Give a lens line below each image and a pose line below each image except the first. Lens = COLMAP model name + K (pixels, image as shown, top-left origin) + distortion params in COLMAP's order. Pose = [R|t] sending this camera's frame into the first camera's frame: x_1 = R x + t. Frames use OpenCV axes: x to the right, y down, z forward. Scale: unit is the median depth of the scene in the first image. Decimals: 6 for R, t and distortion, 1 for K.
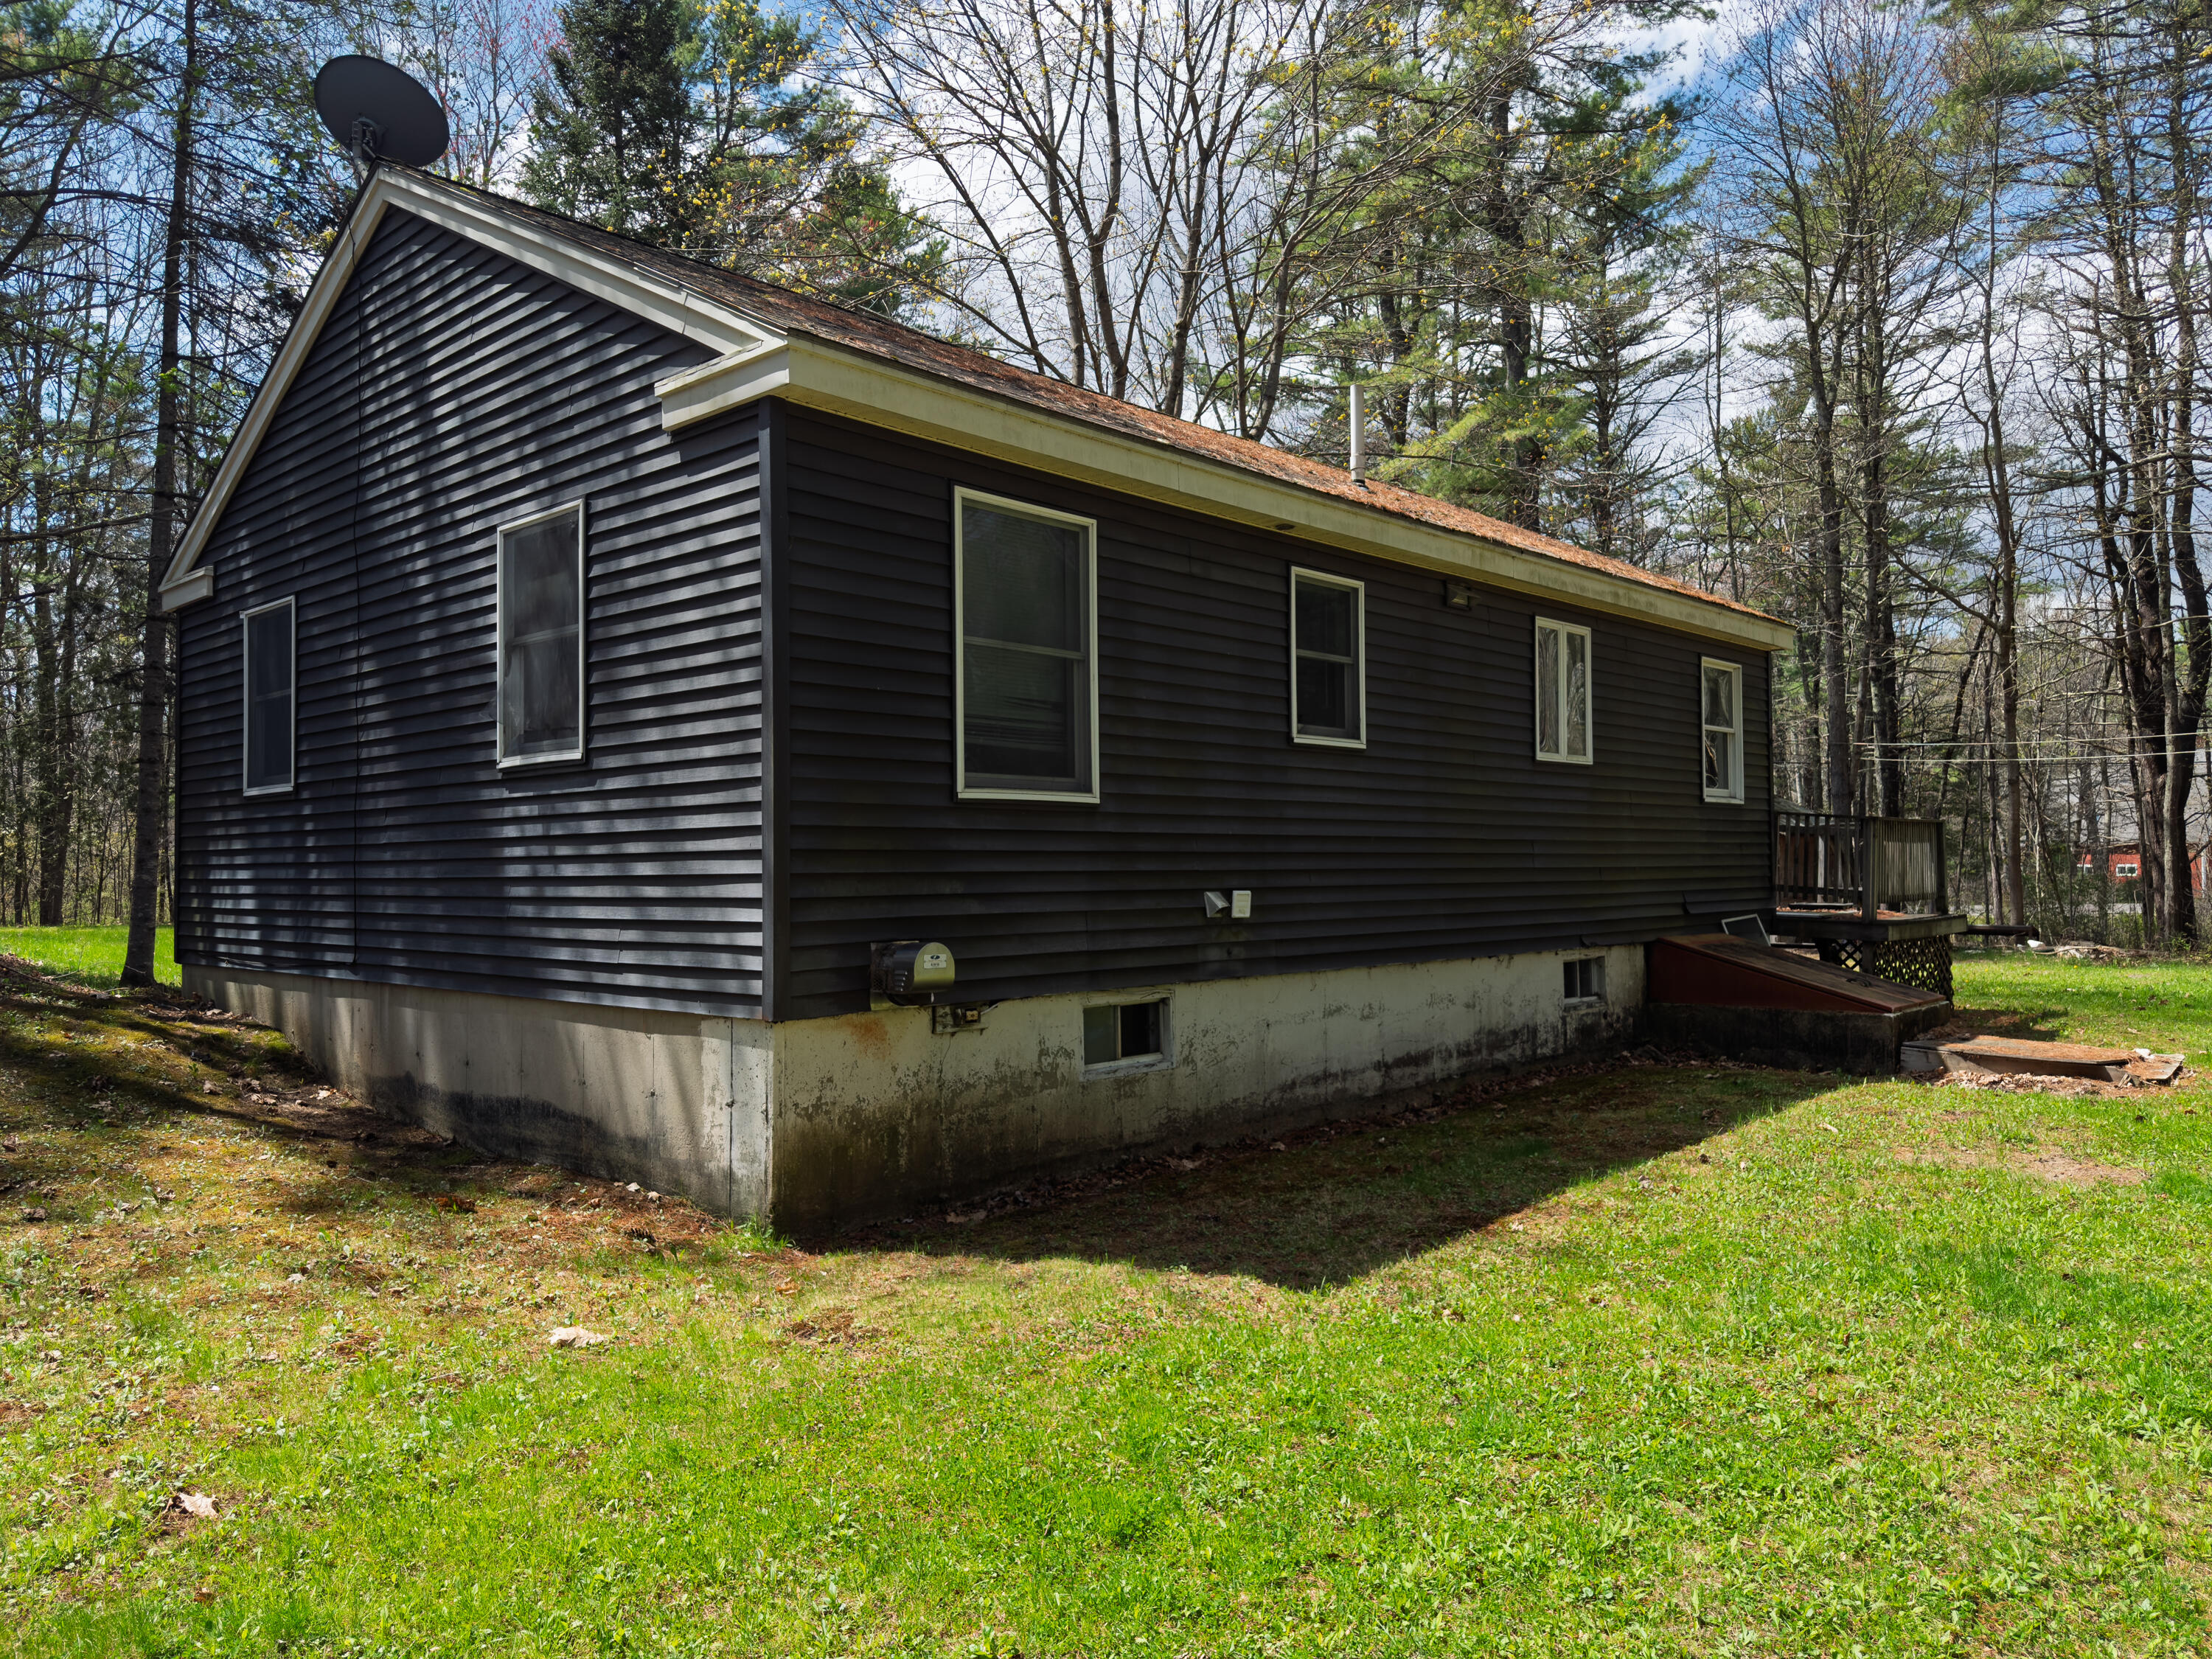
lens RADIAL K [[1561.0, 0, 1113.2], [0, 1561.0, 830.3], [0, 0, 1]] dist [0.037070, -0.033131]
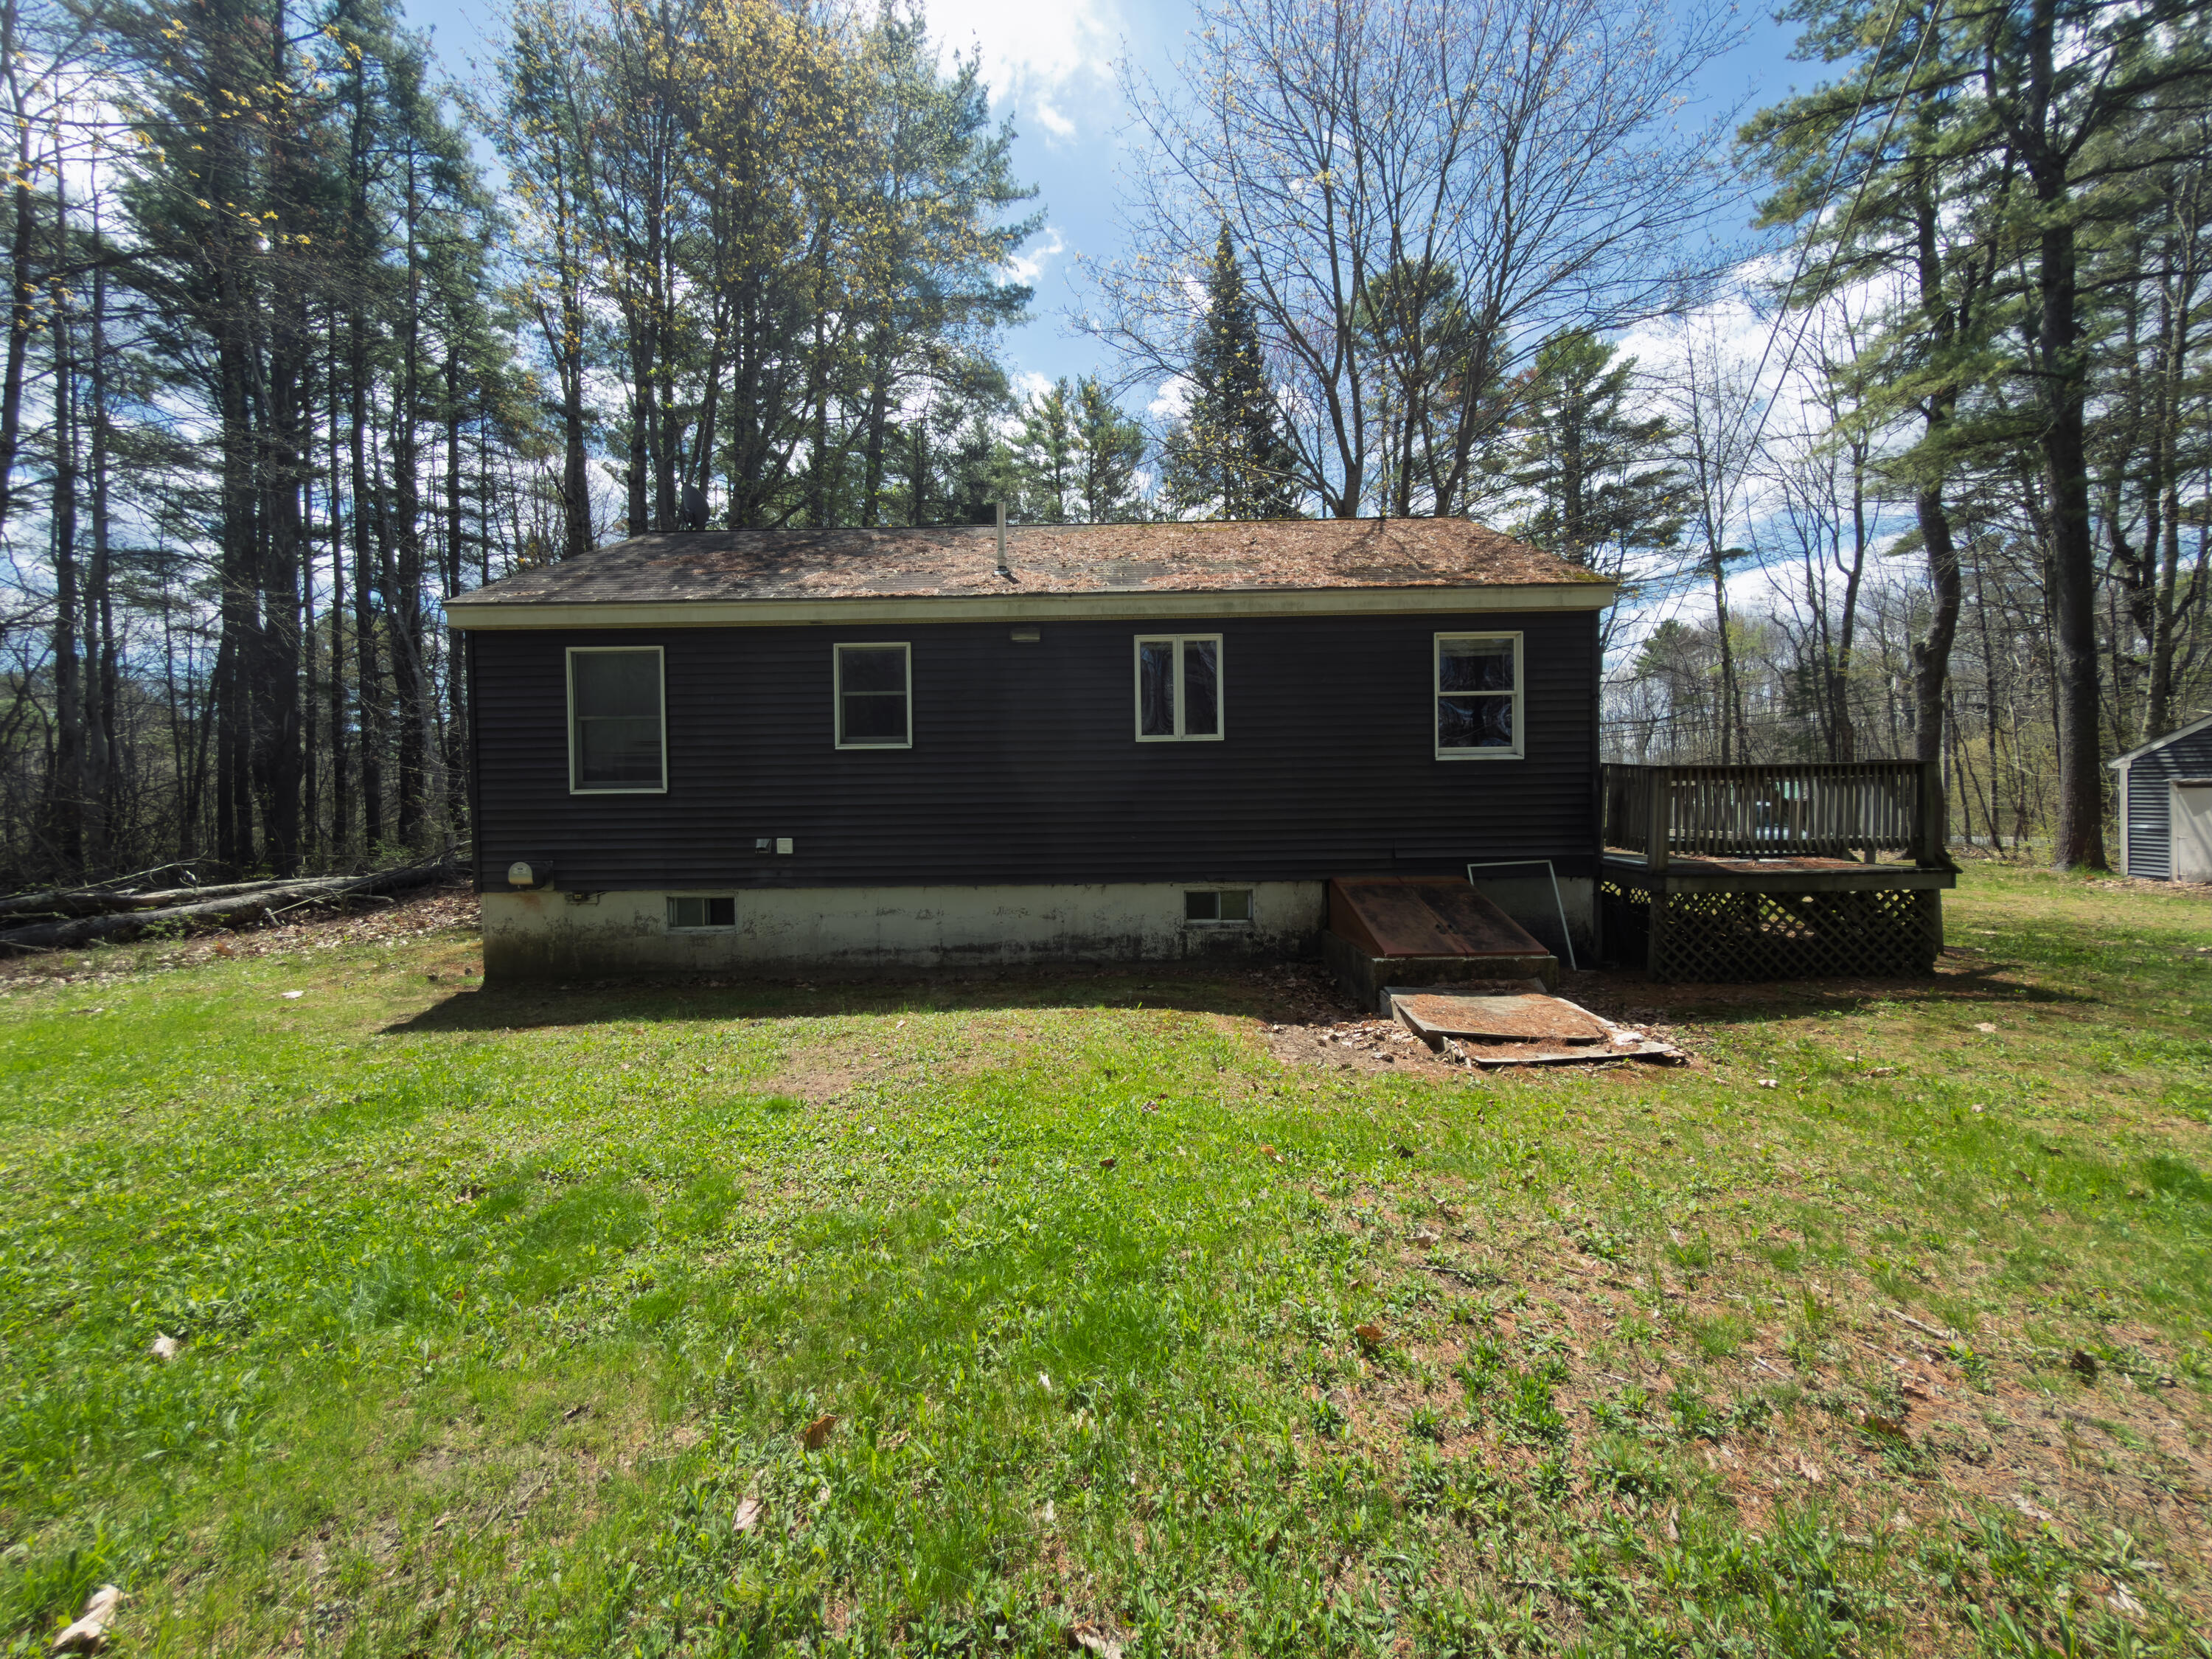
lens RADIAL K [[898.6, 0, 1108.9], [0, 898.6, 827.9], [0, 0, 1]] dist [-0.000778, 0.000772]
pose [[0.676693, 0.004936, -0.736249, 0.990670], [0.028092, 0.999076, 0.032518, 0.004203], [0.735729, -0.042687, 0.675929, 0.541830]]
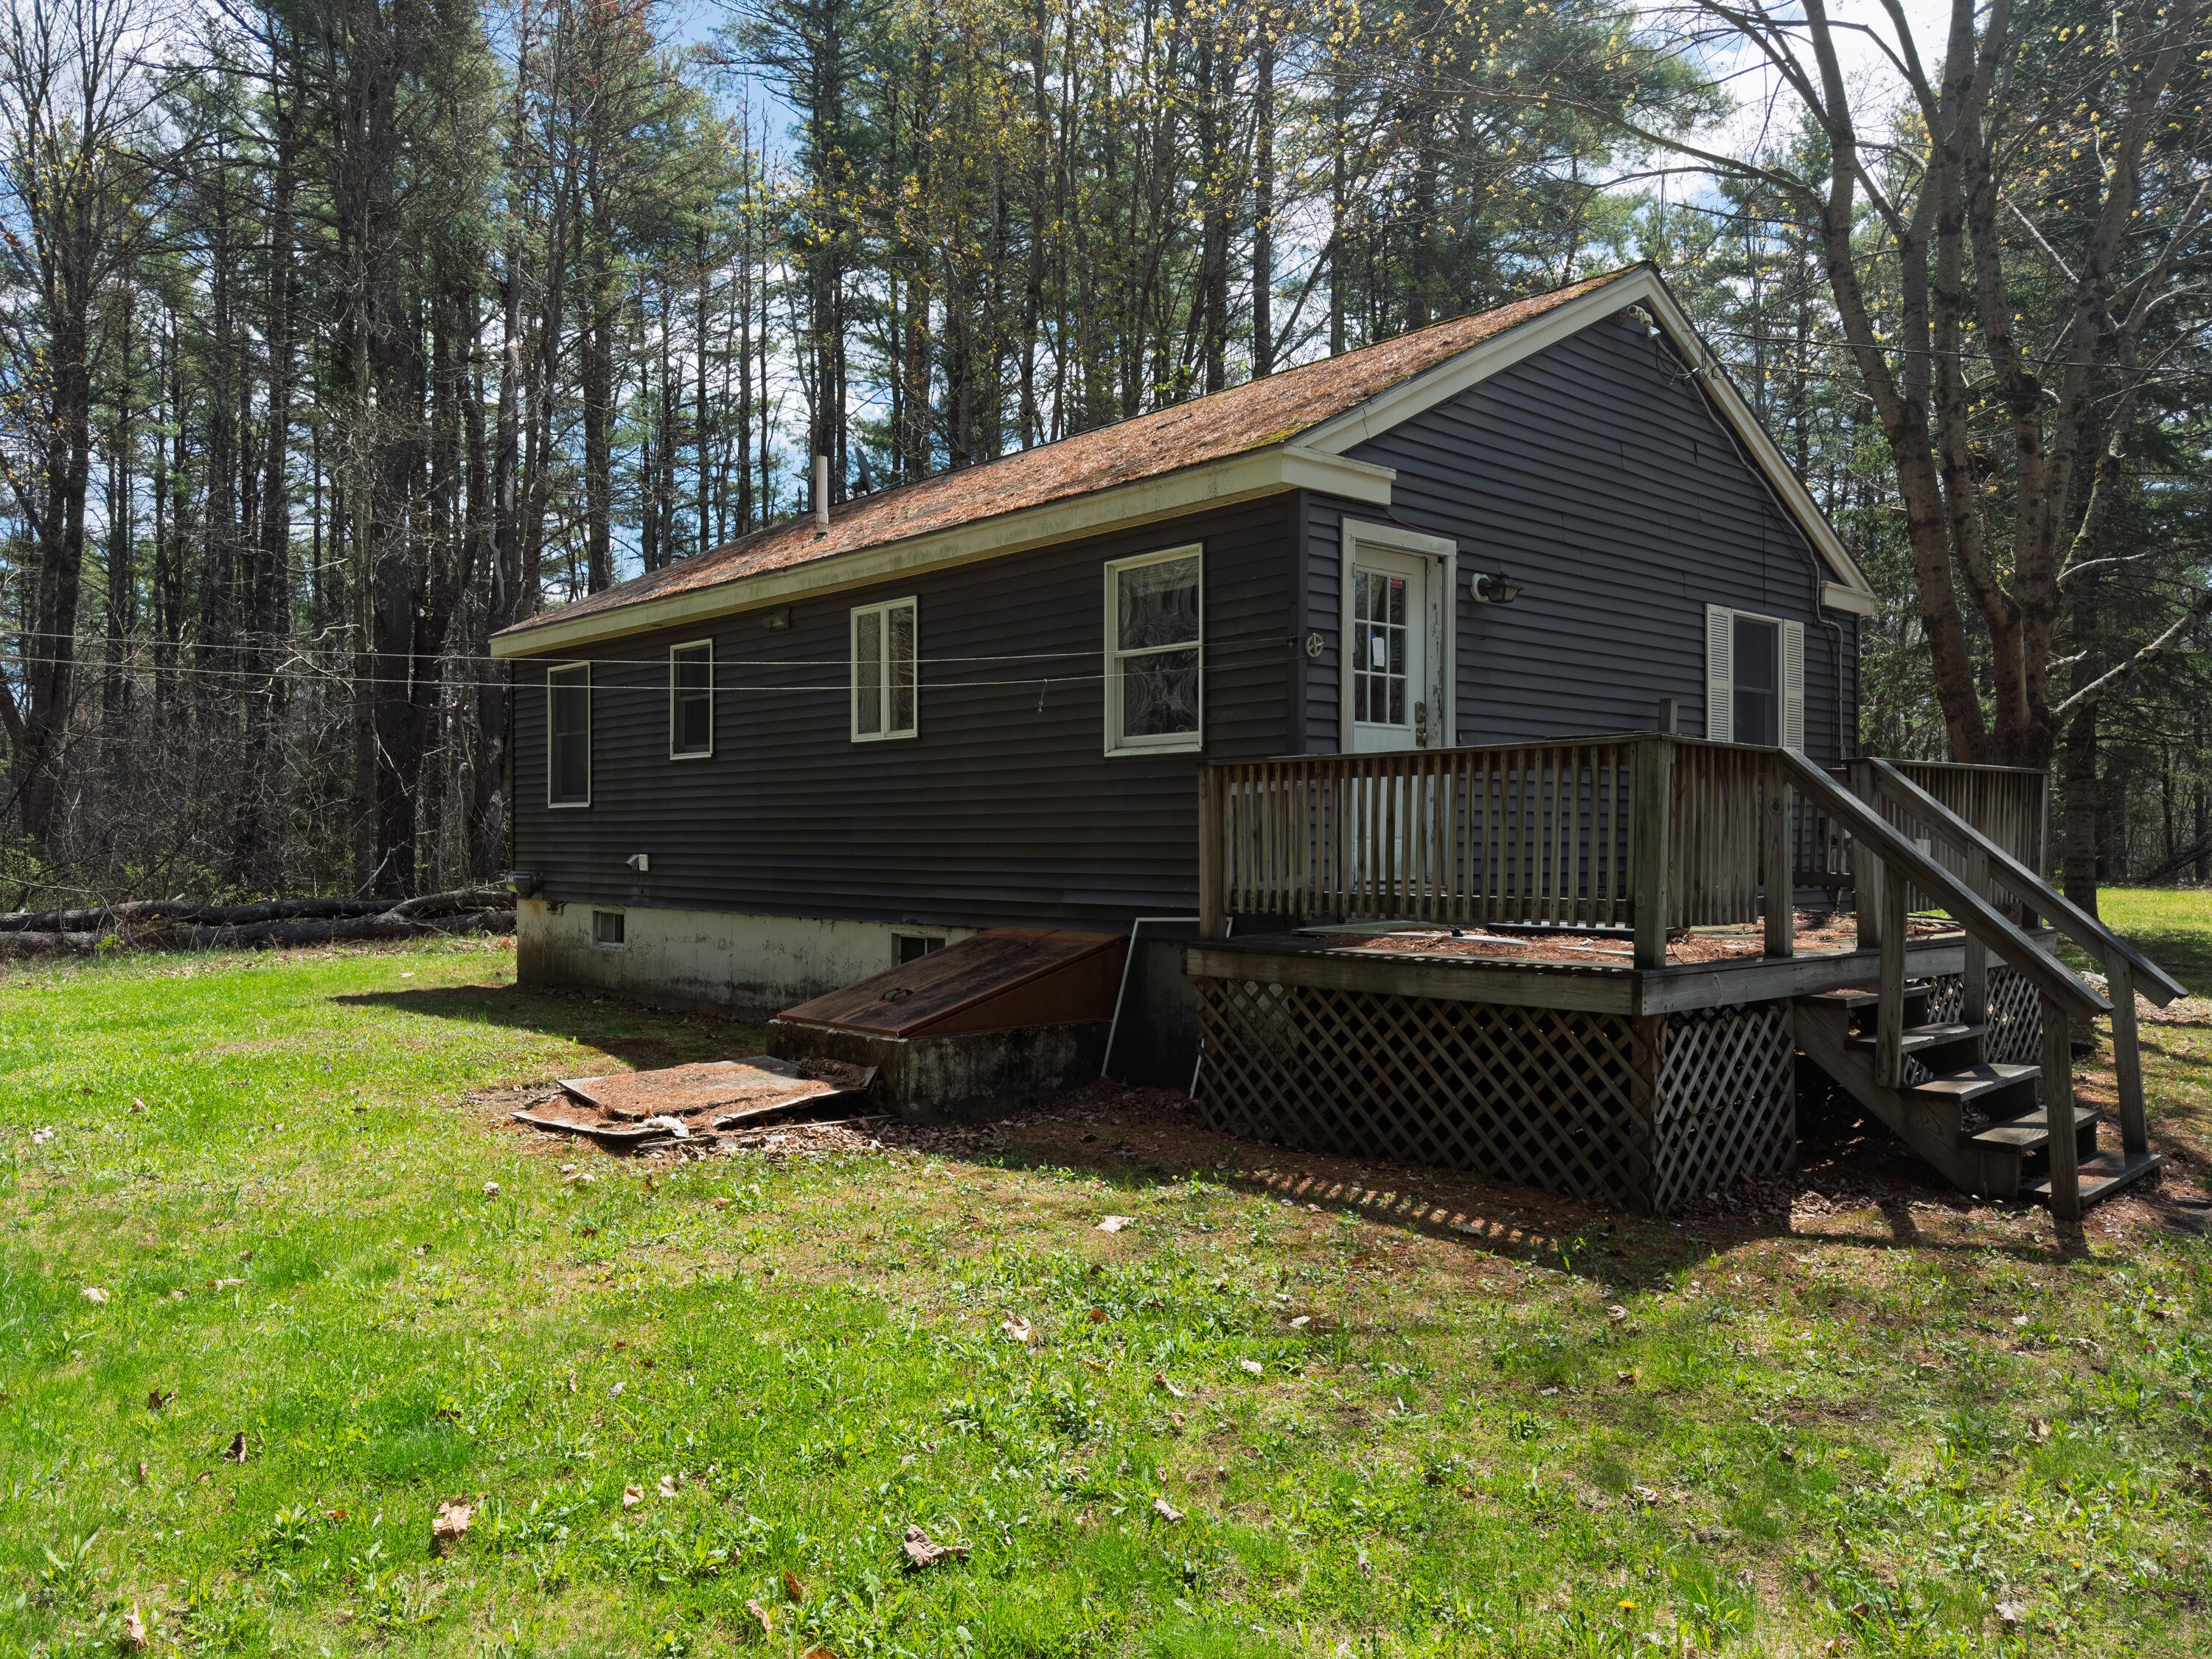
lens RADIAL K [[1561.0, 0, 1097.0], [0, 1561.0, 830.3], [0, 0, 1]] dist [0.037070, -0.033131]
pose [[-0.077864, 0.003561, -0.996958, 1.586585], [0.026584, 0.999645, 0.001494, 0.021545], [0.996609, -0.026387, -0.077931, 1.493941]]
